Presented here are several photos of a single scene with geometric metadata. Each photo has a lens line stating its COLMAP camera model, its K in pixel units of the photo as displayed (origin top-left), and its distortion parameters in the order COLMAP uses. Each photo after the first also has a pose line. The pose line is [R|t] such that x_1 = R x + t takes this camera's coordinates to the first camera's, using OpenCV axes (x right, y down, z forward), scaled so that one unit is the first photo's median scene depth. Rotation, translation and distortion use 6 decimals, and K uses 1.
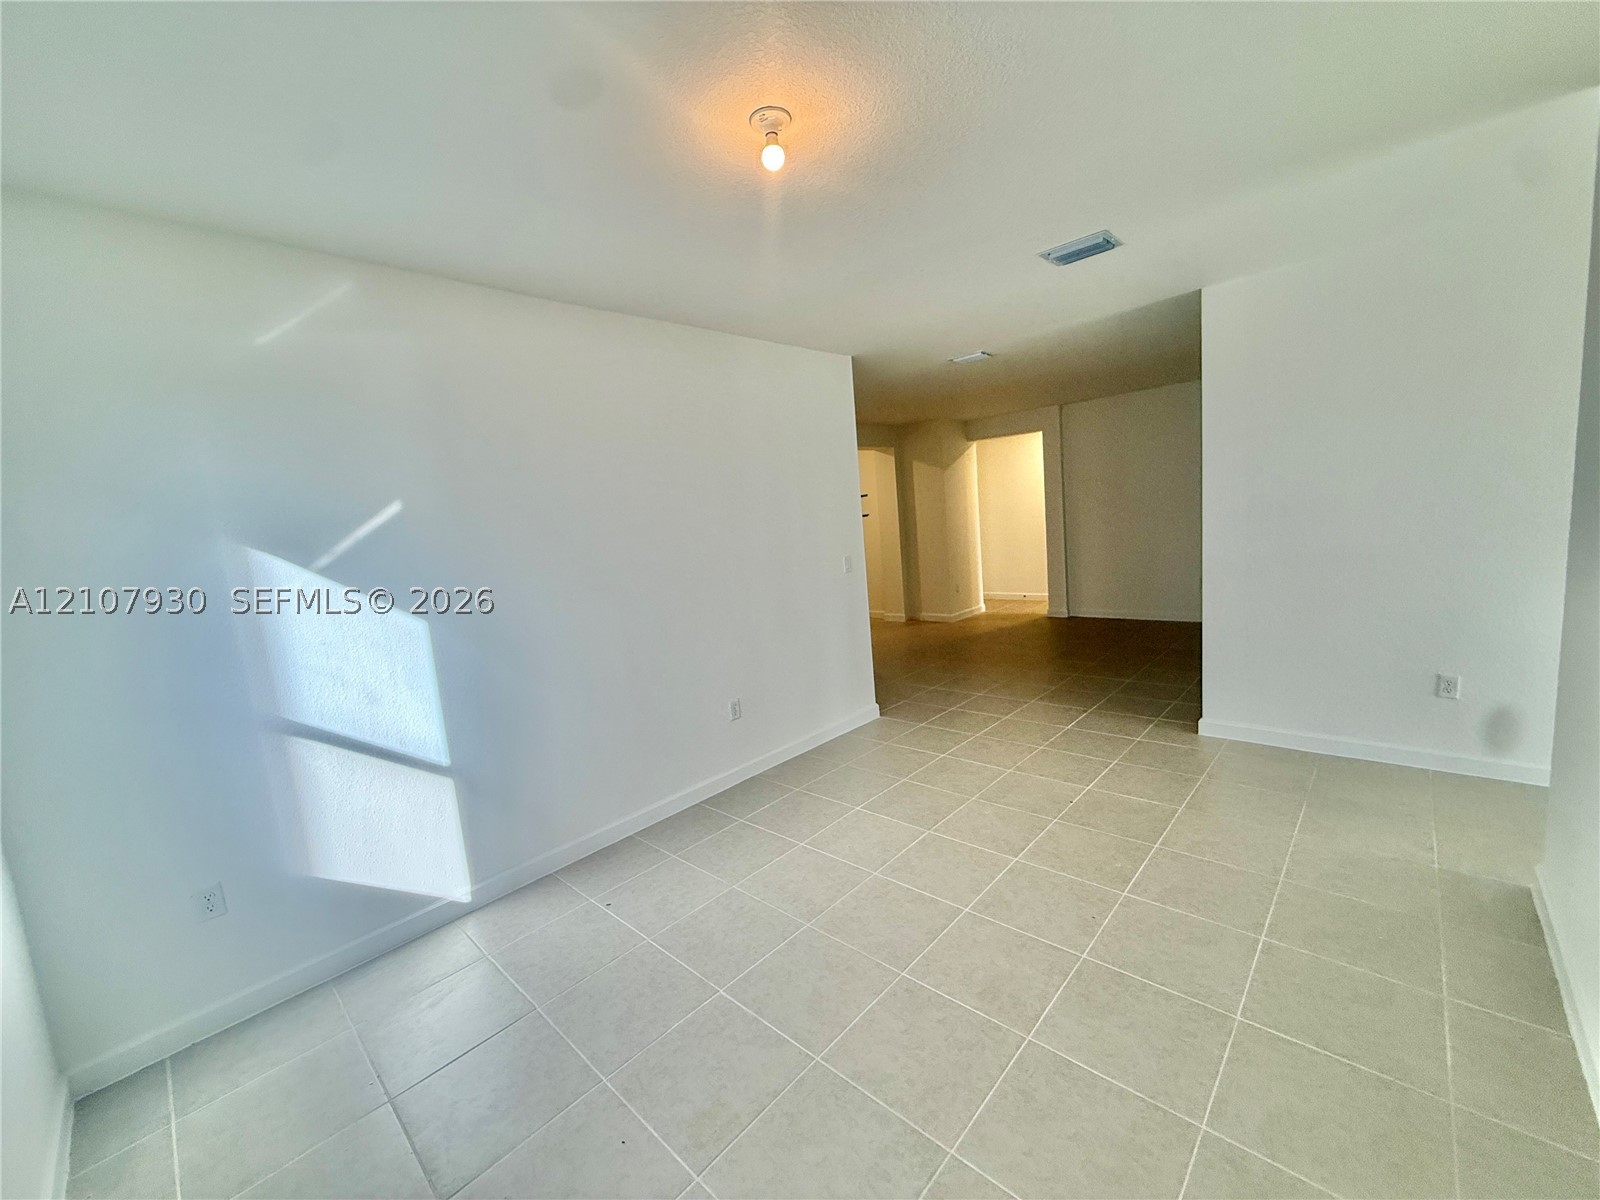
lens RADIAL K [[639.5, 0, 795.0], [0, 639.5, 601.6], [0, 0, 1]] dist [-0.002094, 0.000729]
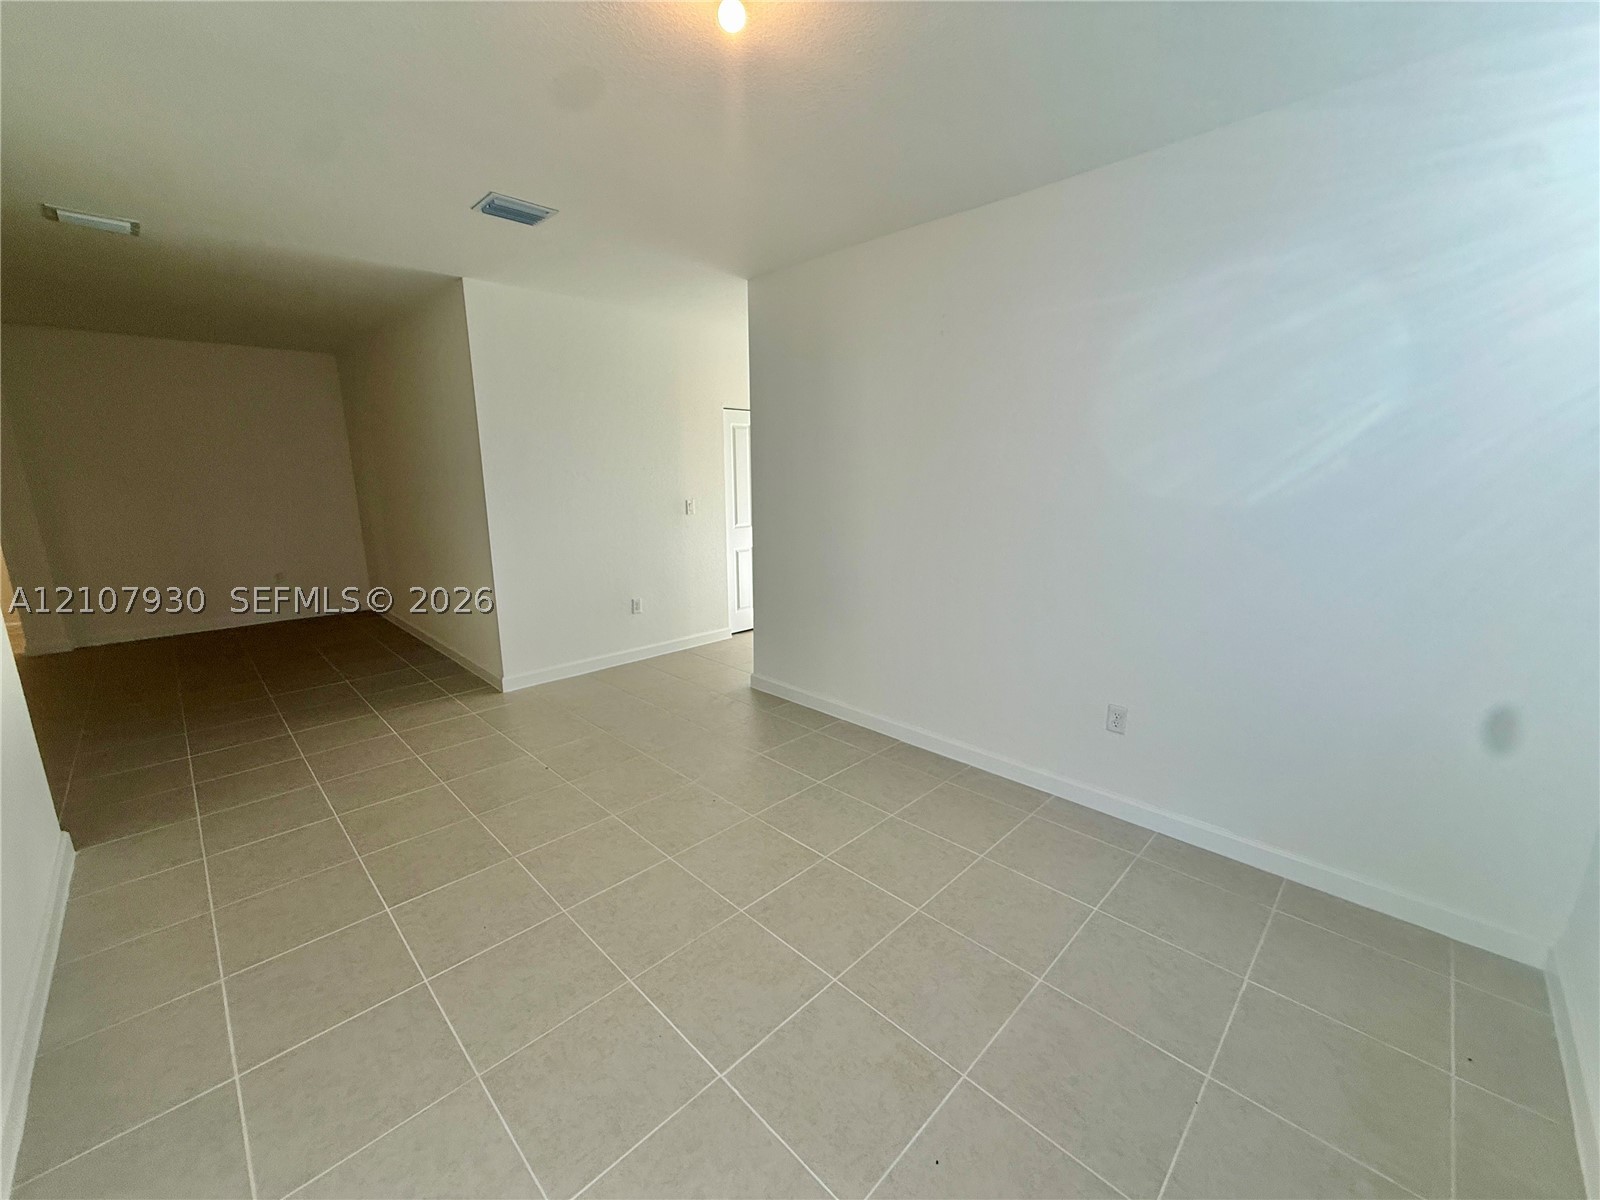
lens RADIAL K [[639.5, 0, 795.0], [0, 639.5, 601.6], [0, 0, 1]] dist [-0.002094, 0.000729]
pose [[0.024470, -0.122801, 0.992130, -0.543609], [0.129688, 0.984430, 0.118650, -0.015218], [-0.991253, 0.125764, 0.040015, 0.554817]]
